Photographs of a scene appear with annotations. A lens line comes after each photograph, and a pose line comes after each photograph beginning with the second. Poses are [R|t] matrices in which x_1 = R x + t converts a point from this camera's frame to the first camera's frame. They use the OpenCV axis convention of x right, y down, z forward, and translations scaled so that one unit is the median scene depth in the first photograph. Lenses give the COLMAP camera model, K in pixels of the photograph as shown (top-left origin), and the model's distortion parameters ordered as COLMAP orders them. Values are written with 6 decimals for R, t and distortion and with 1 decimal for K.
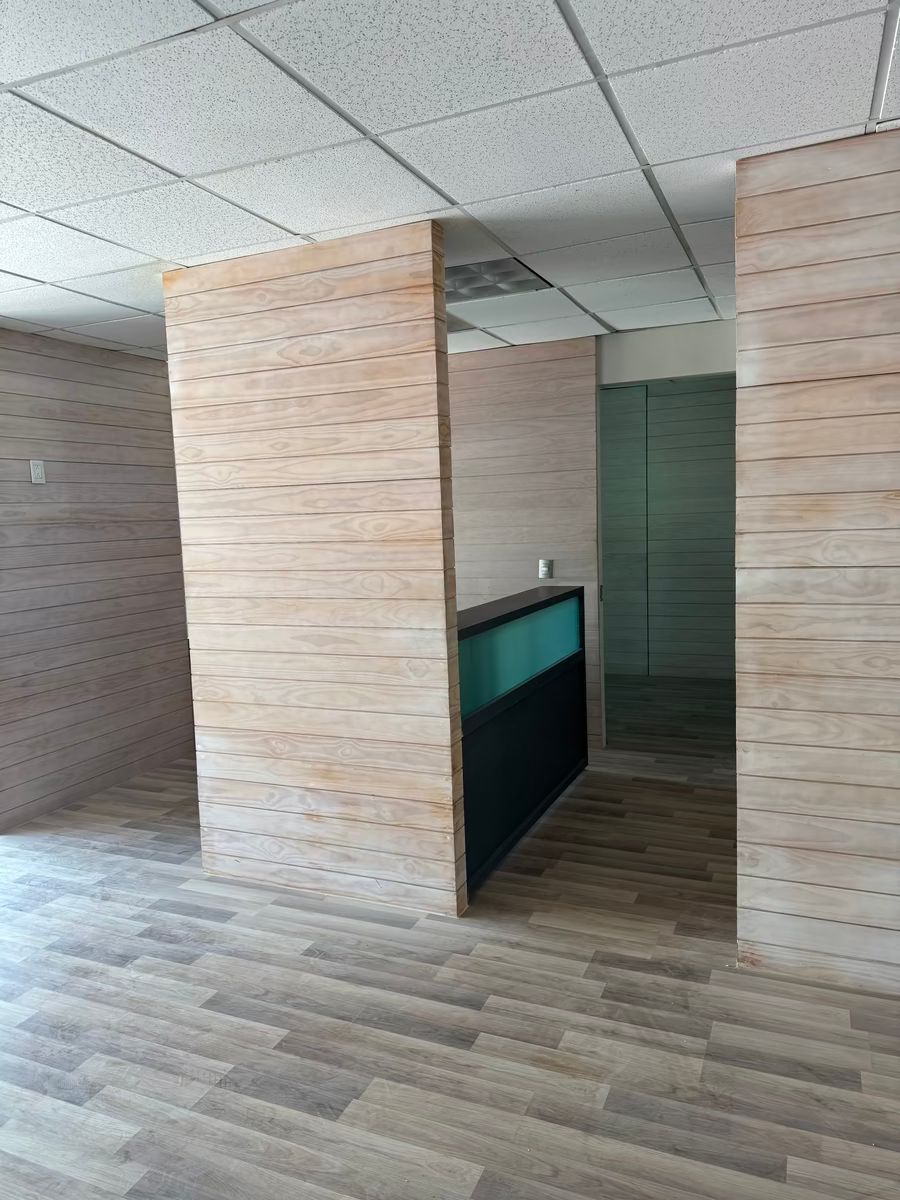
lens RADIAL K [[850.2, 0, 446.0], [0, 850.2, 591.3], [0, 0, 1]] dist [0.038133, -0.048339]
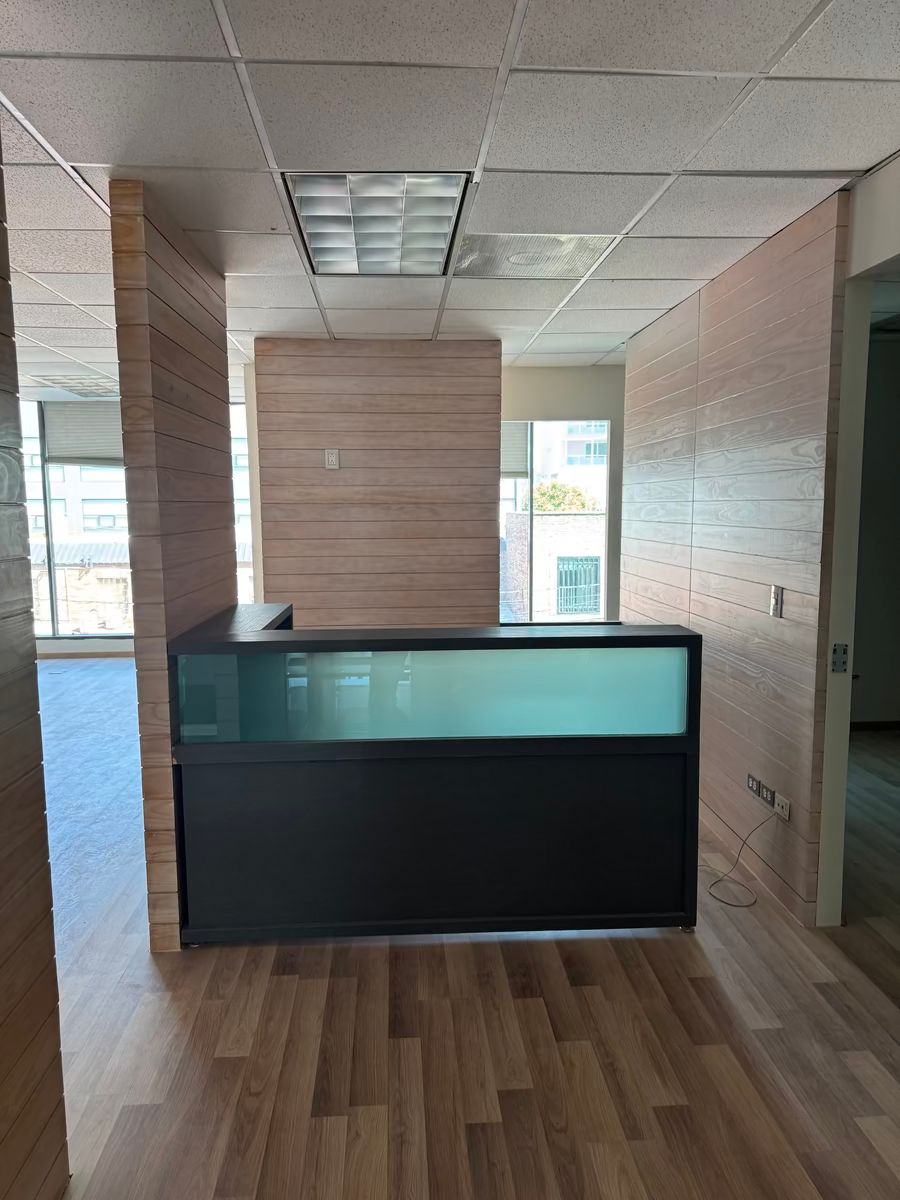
lens RADIAL K [[850.2, 0, 455.7], [0, 850.2, 600.5], [0, 0, 1]] dist [0.038133, -0.048339]
pose [[0.466606, 0.135249, -0.874063, 0.615195], [-0.094323, 0.990213, 0.102868, -0.078311], [0.879422, 0.034446, 0.474796, 0.565214]]
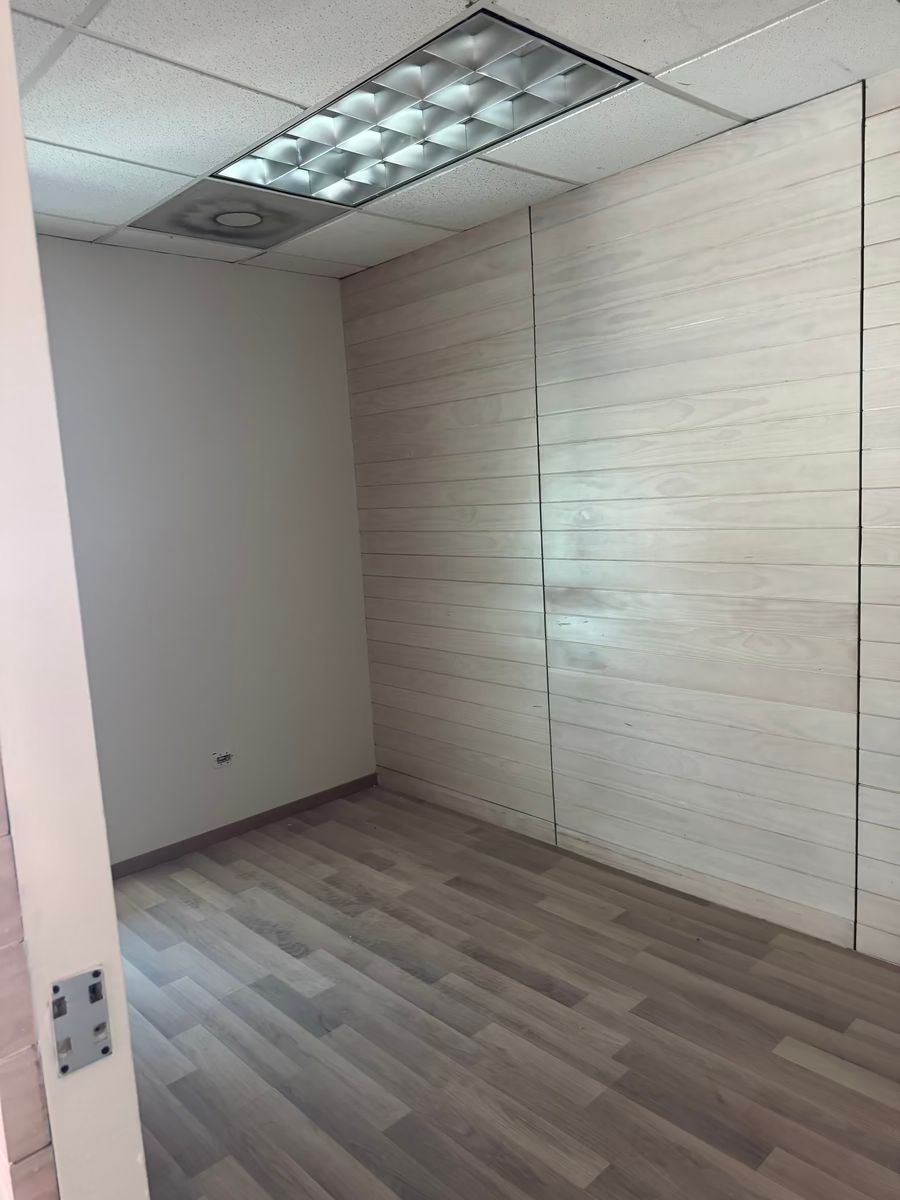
lens RADIAL K [[850.2, 0, 447.0], [0, 850.2, 601.1], [0, 0, 1]] dist [0.038133, -0.048339]
pose [[0.919874, 0.034322, -0.390709, 0.348885], [-0.010126, 0.997910, 0.063822, -0.103409], [0.392083, -0.054752, 0.918299, 0.975185]]
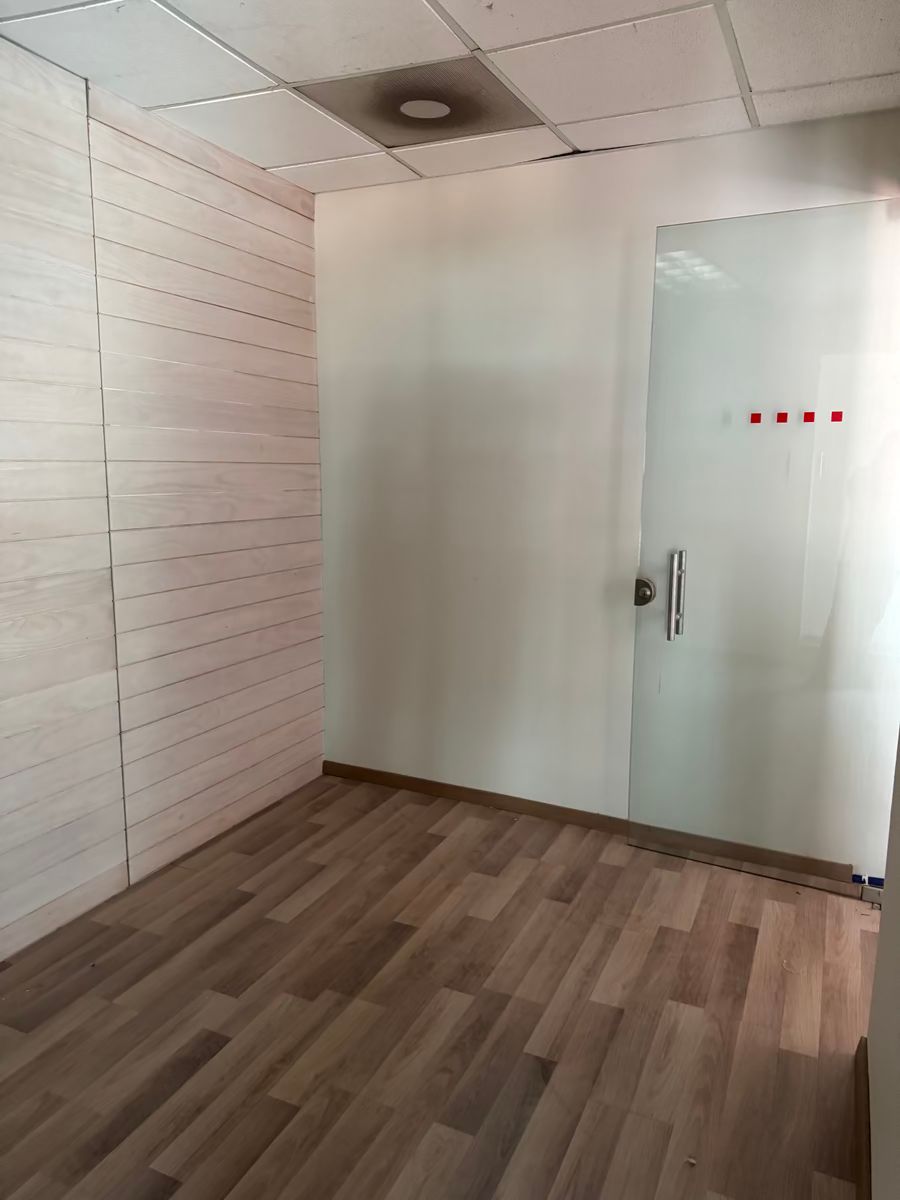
lens RADIAL K [[850.2, 0, 449.8], [0, 850.2, 597.6], [0, 0, 1]] dist [0.038133, -0.048339]
pose [[0.023774, -0.123280, 0.992087, -0.195880], [0.079795, 0.989435, 0.121038, -0.101685], [-0.996528, 0.076286, 0.033360, 1.320199]]
